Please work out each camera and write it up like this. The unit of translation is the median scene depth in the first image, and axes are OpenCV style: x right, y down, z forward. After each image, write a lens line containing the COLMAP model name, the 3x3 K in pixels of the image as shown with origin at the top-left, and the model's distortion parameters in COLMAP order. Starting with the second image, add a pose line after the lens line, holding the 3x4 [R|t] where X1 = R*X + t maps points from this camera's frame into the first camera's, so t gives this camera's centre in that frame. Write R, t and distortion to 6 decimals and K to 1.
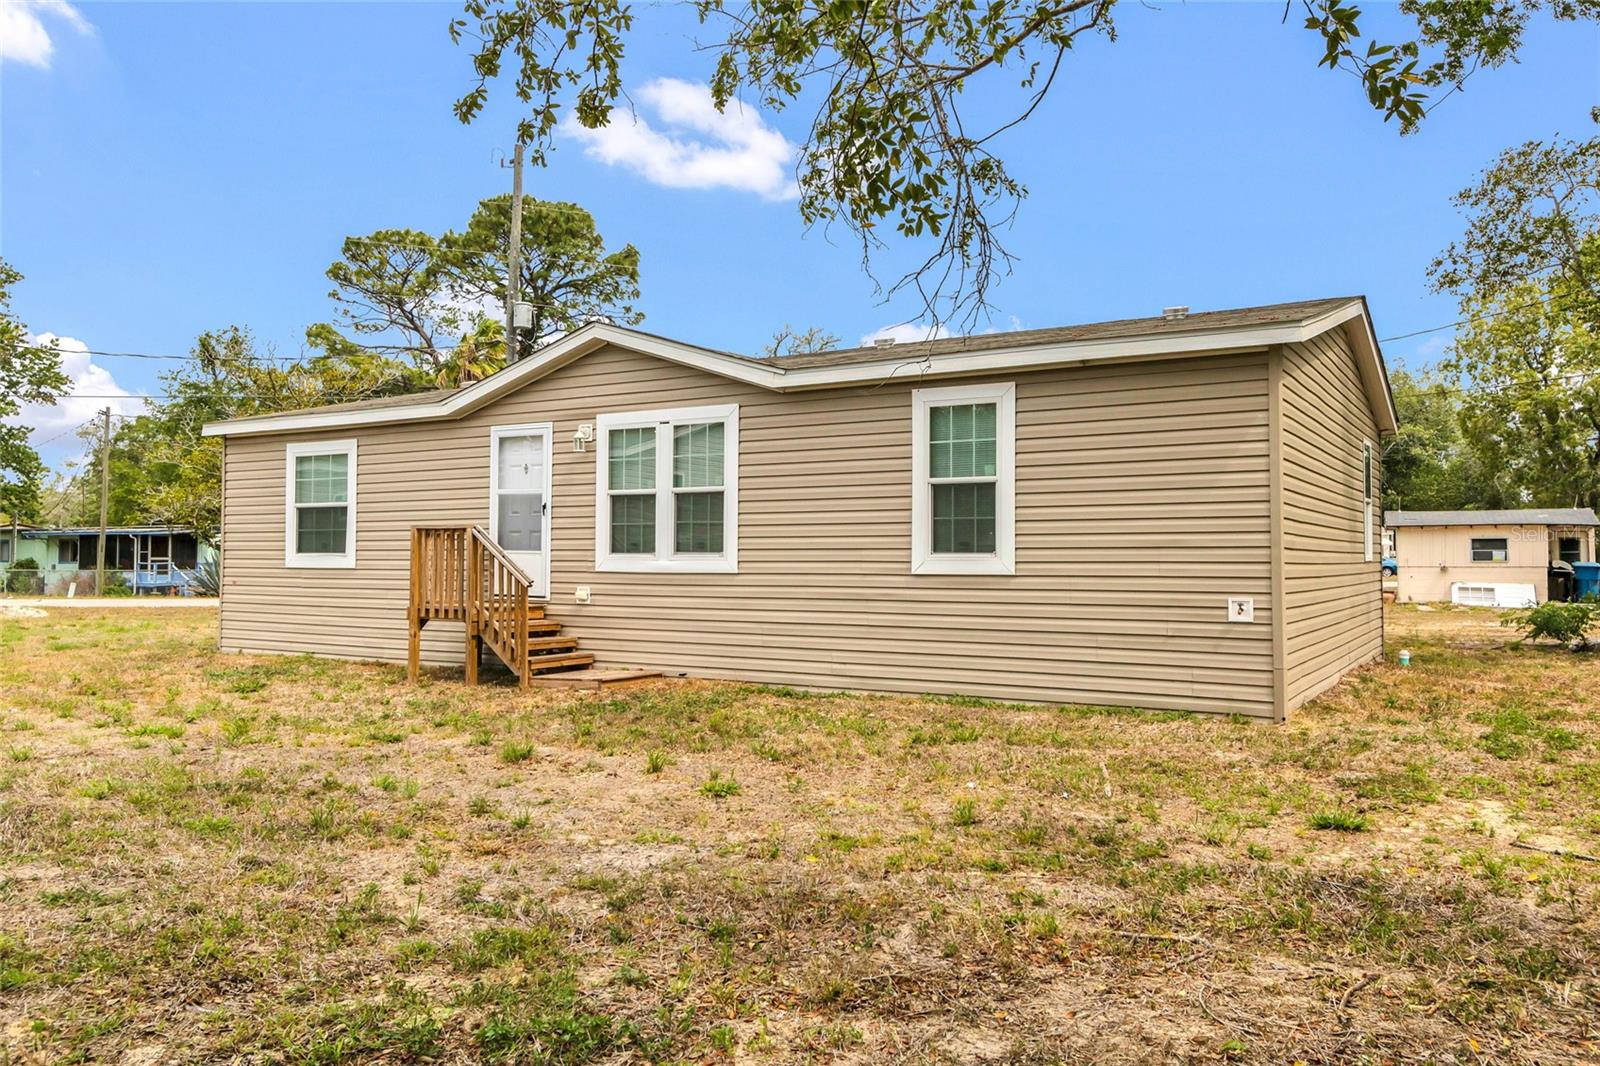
lens RADIAL K [[1210.3, 0, 795.7], [0, 1210.3, 529.0], [0, 0, 1]] dist [-0.010068, -0.000115]
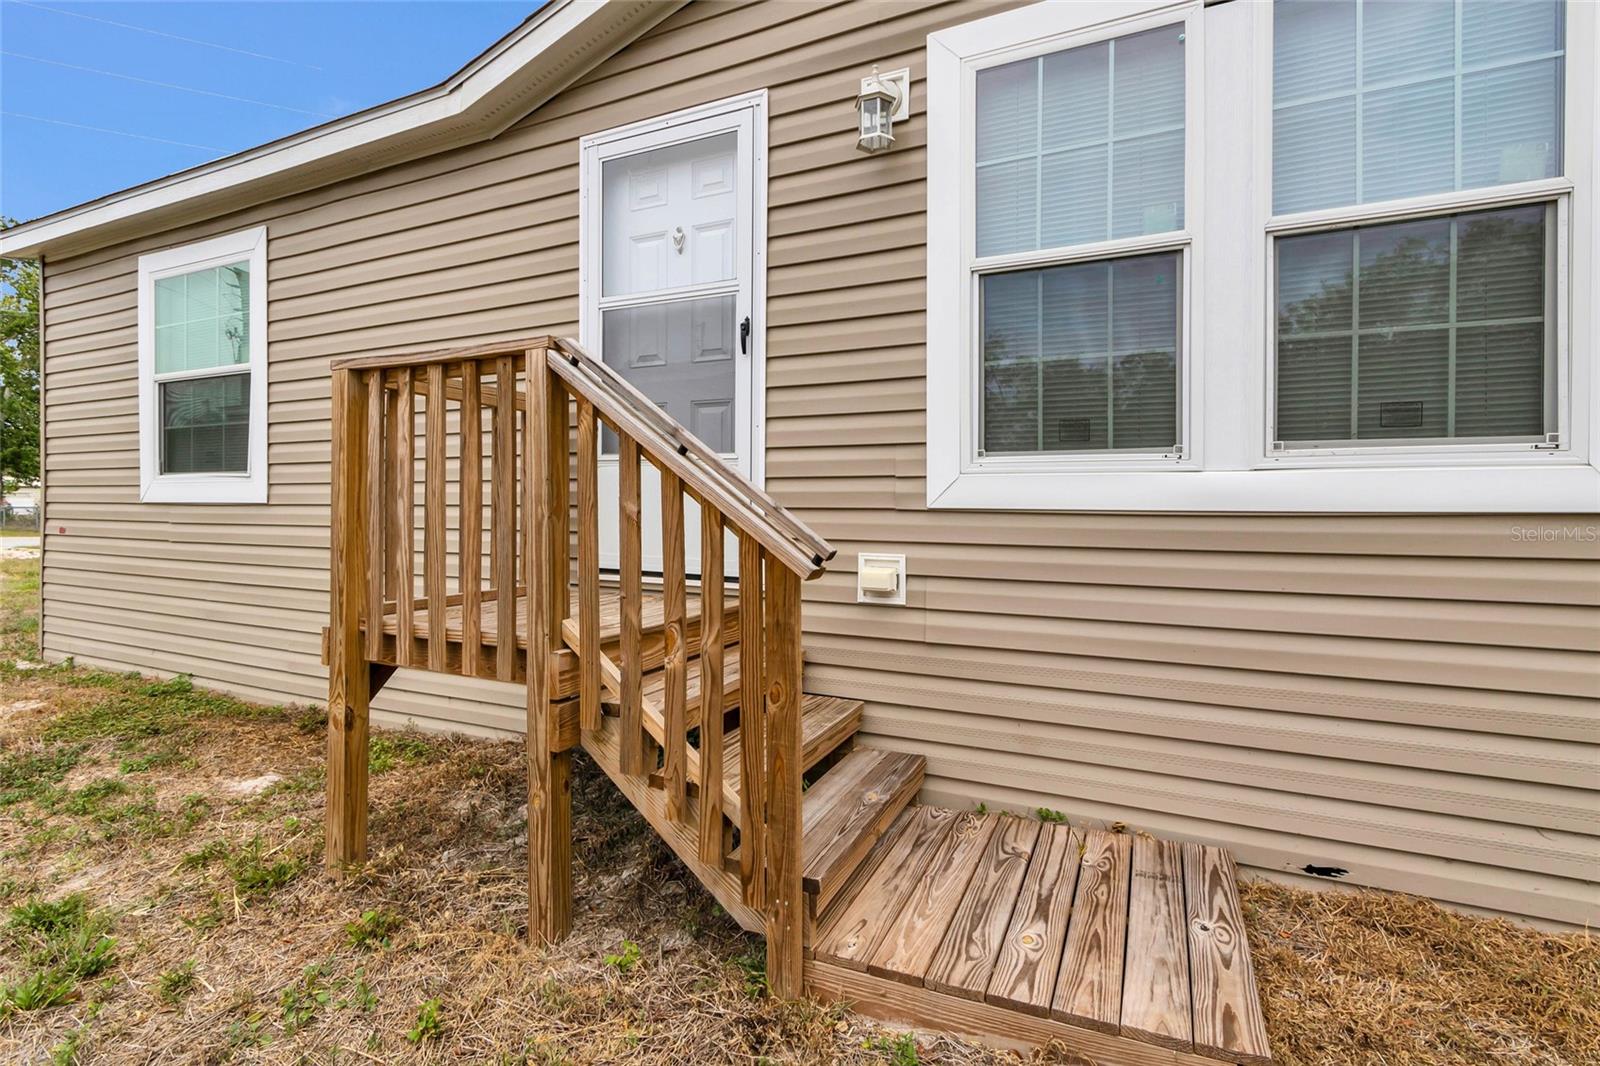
lens RADIAL K [[706.5, 0, 799.1], [0, 706.5, 503.3], [0, 0, 1]] dist [0.004734, 0.000290]
pose [[0.991532, -0.001402, 0.129852, -0.224829], [-0.002271, 0.999601, 0.028140, 0.028201], [-0.129839, -0.028196, 0.991134, 0.808445]]
